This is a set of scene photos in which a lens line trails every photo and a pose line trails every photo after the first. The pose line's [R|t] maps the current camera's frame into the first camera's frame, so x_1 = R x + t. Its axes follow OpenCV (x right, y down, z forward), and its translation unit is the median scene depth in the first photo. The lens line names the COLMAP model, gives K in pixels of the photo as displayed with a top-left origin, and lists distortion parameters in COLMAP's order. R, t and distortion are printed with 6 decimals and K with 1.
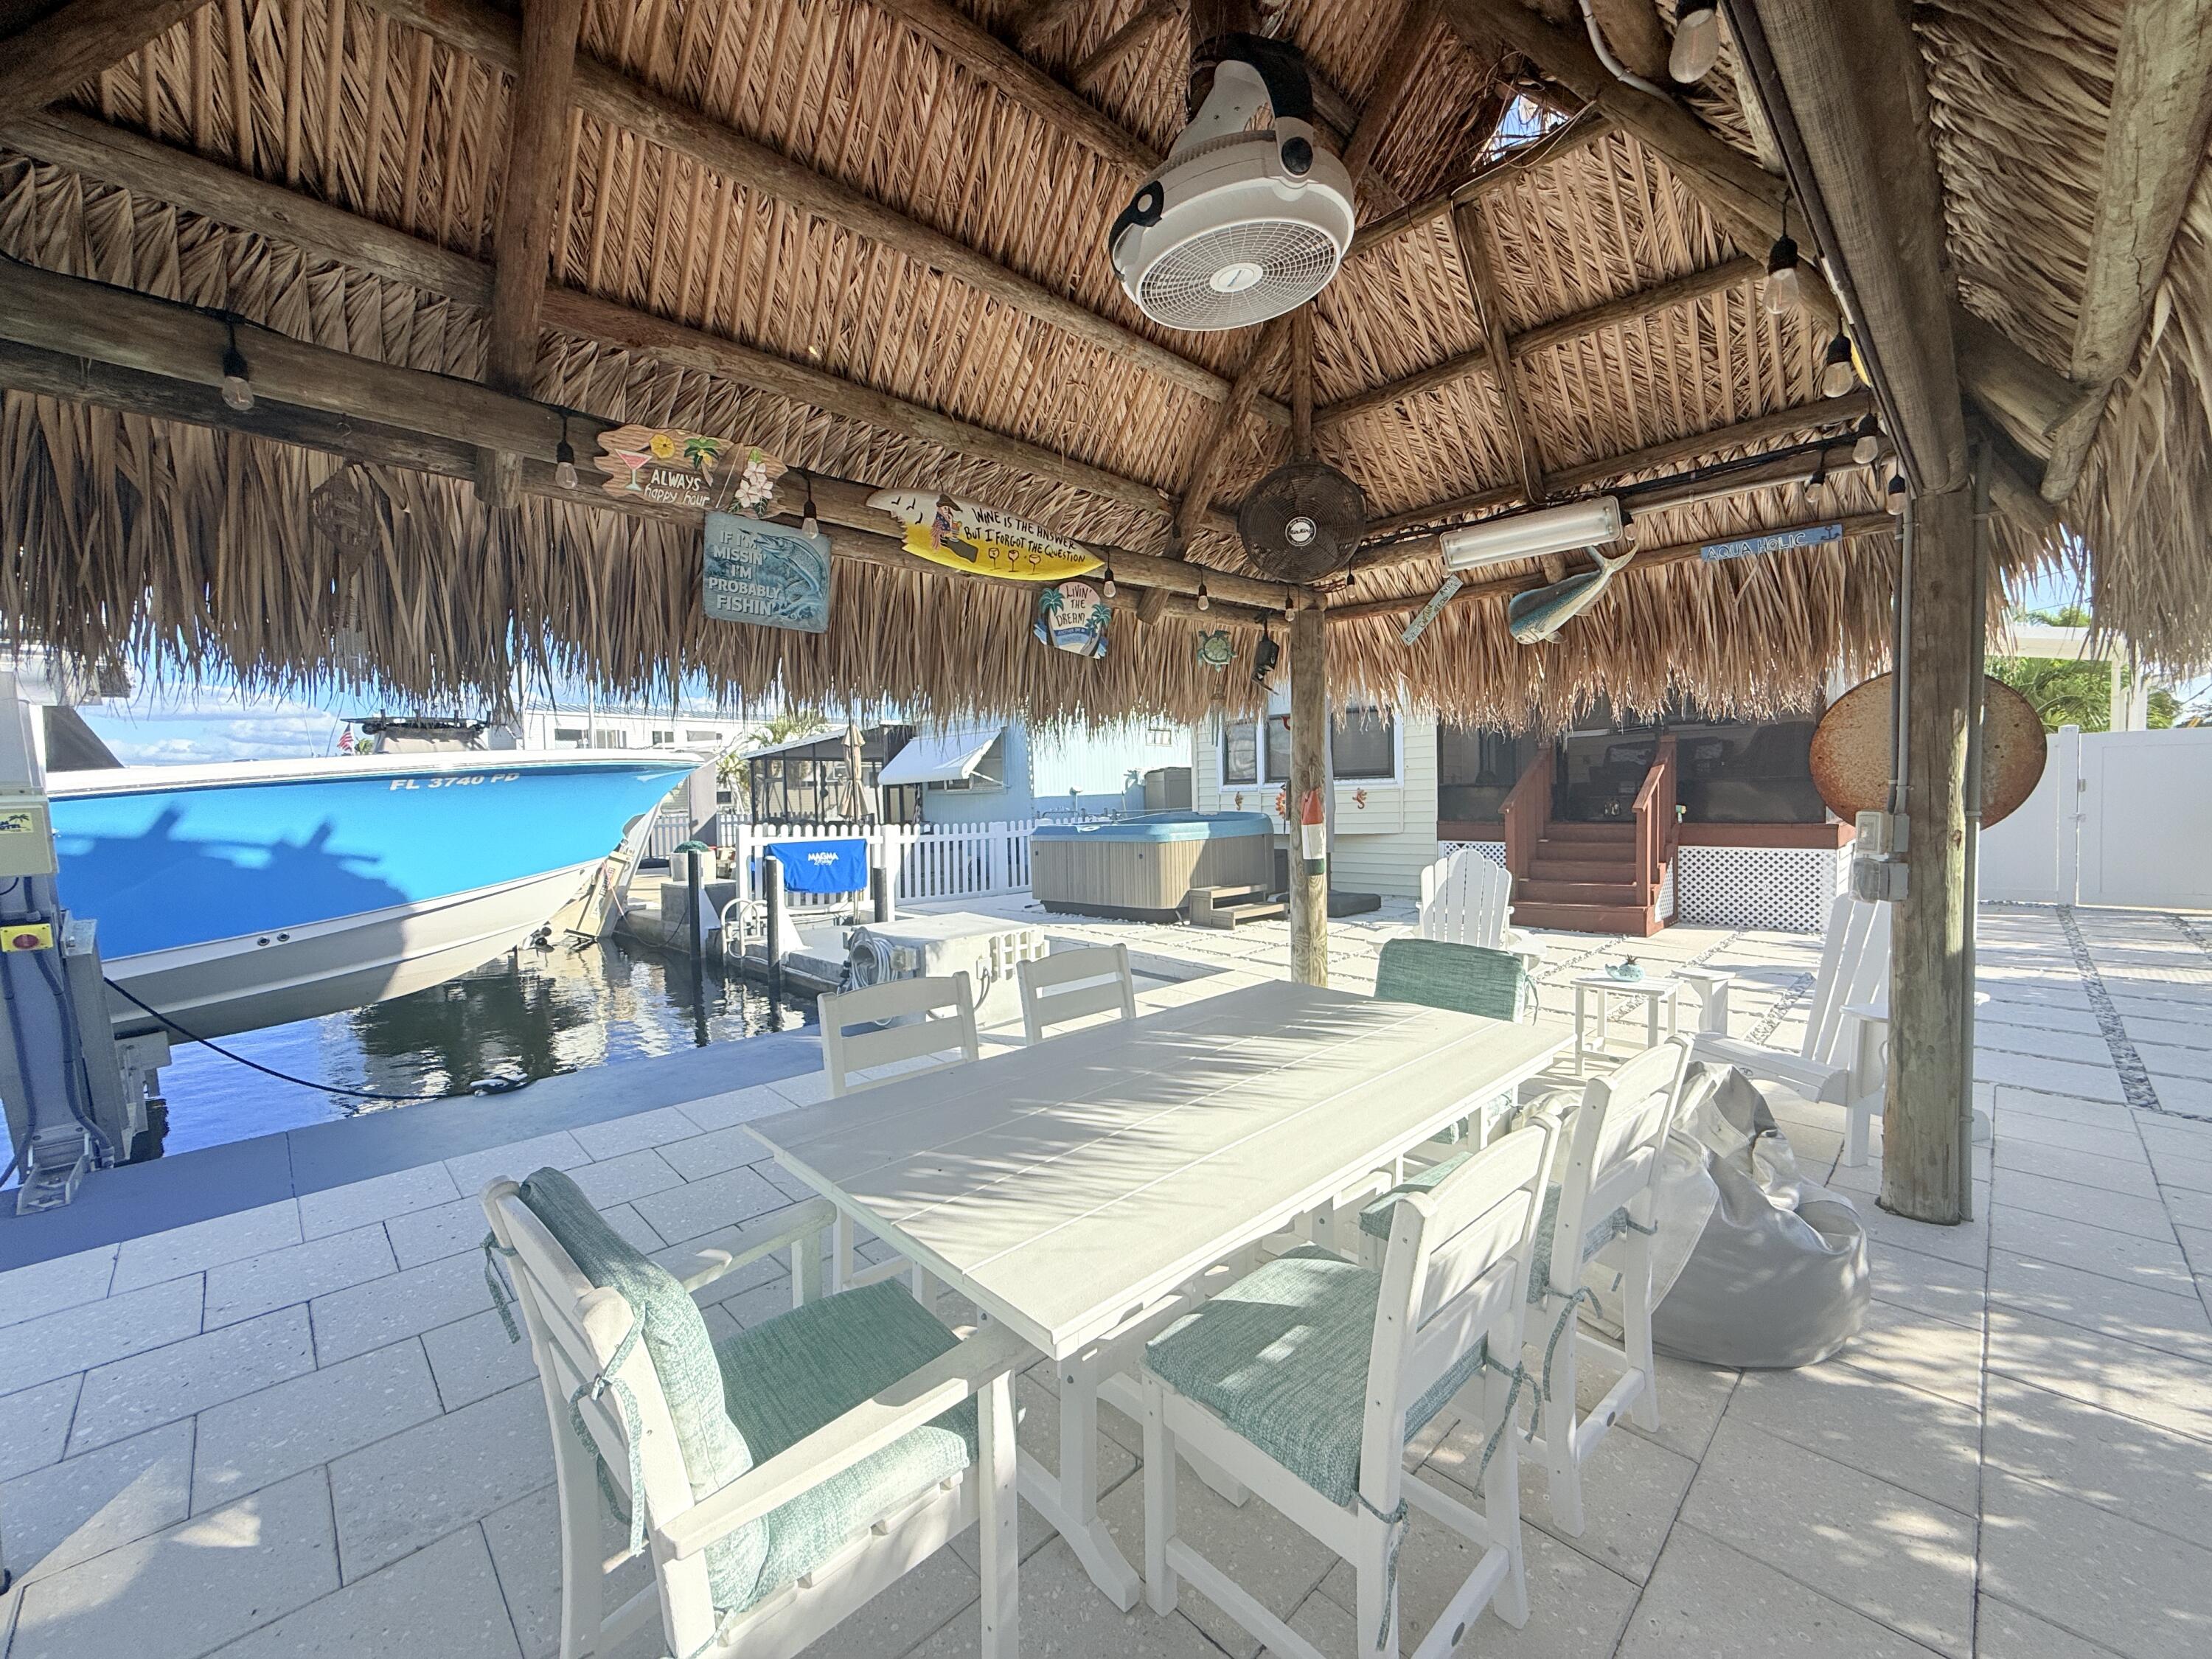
lens RADIAL K [[881.2, 0, 1106.0], [0, 881.2, 829.5], [0, 0, 1]] dist [-0.000464, -0.000535]
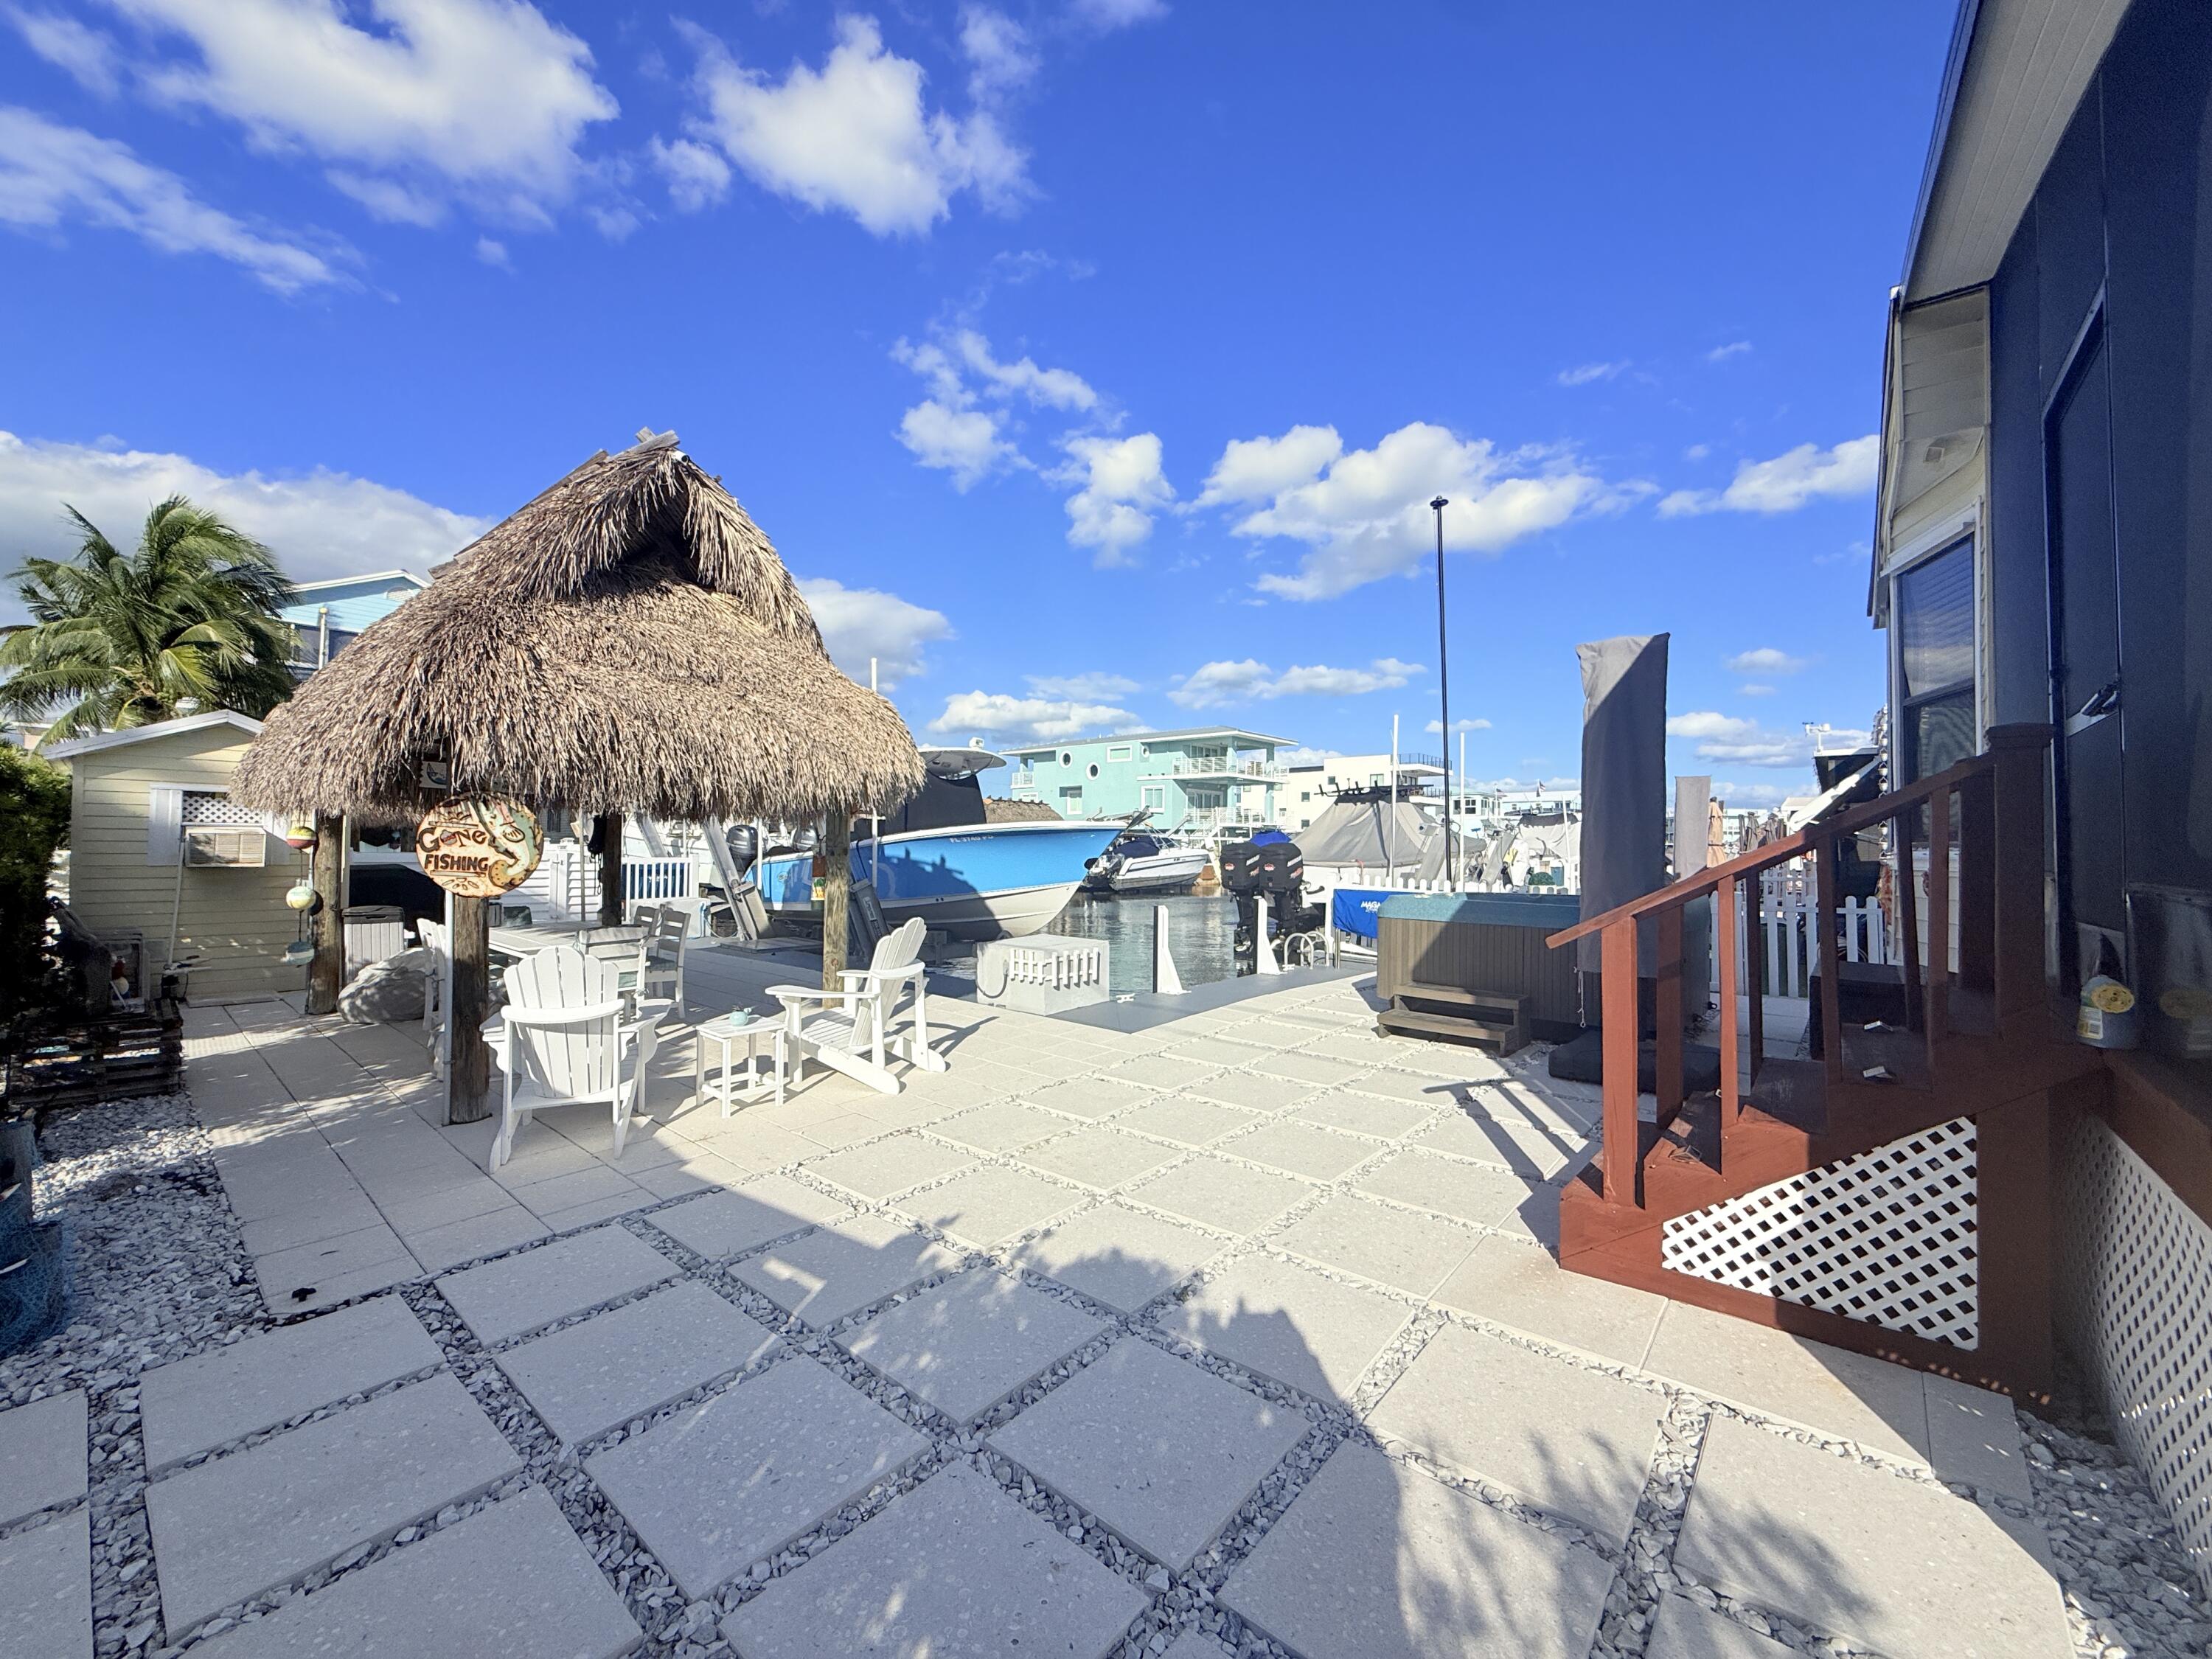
lens RADIAL K [[881.2, 0, 1106.0], [0, 881.2, 829.5], [0, 0, 1]] dist [-0.000464, -0.000535]
pose [[0.083189, 0.003721, -0.996527, 3.488472], [-0.047239, 0.998884, -0.000214, -0.221417], [0.995413, 0.047093, 0.083272, 2.646459]]
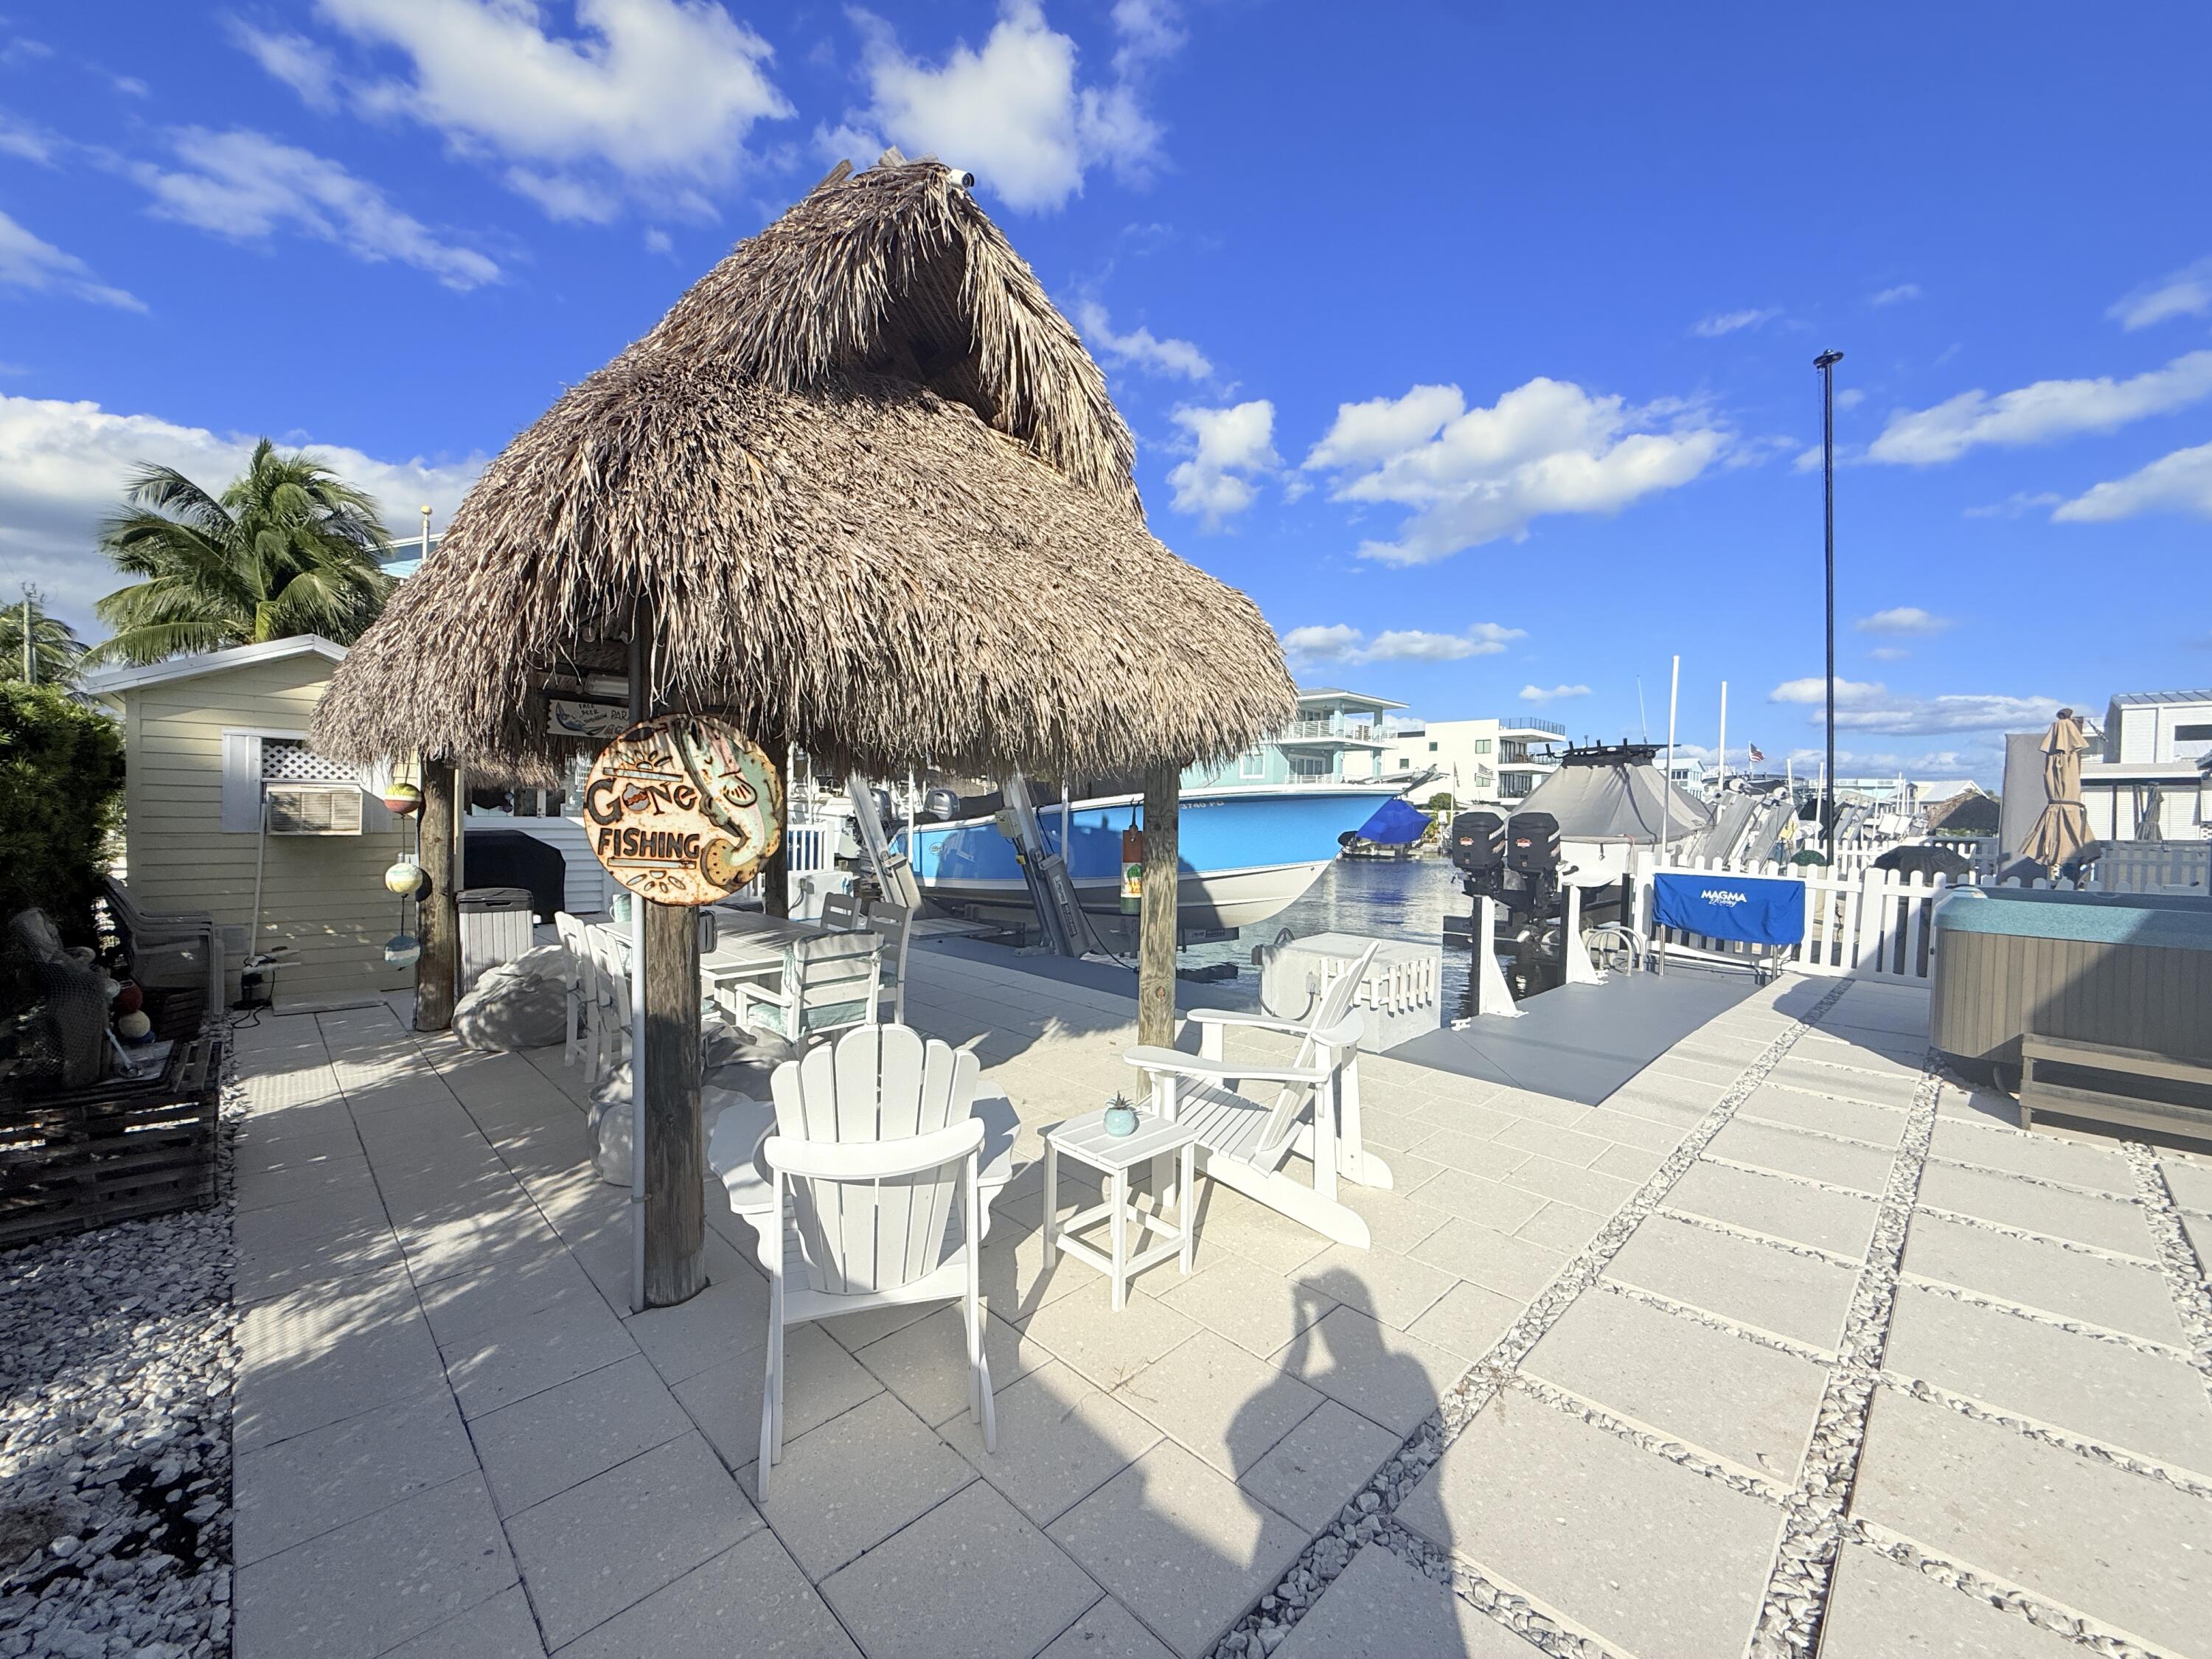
lens RADIAL K [[881.2, 0, 1106.0], [0, 881.2, 829.5], [0, 0, 1]] dist [-0.000464, -0.000535]
pose [[0.005276, 0.041271, -0.999134, 2.413184], [-0.053272, 0.997741, 0.040932, -0.166654], [0.998566, 0.053010, 0.007463, 1.863667]]
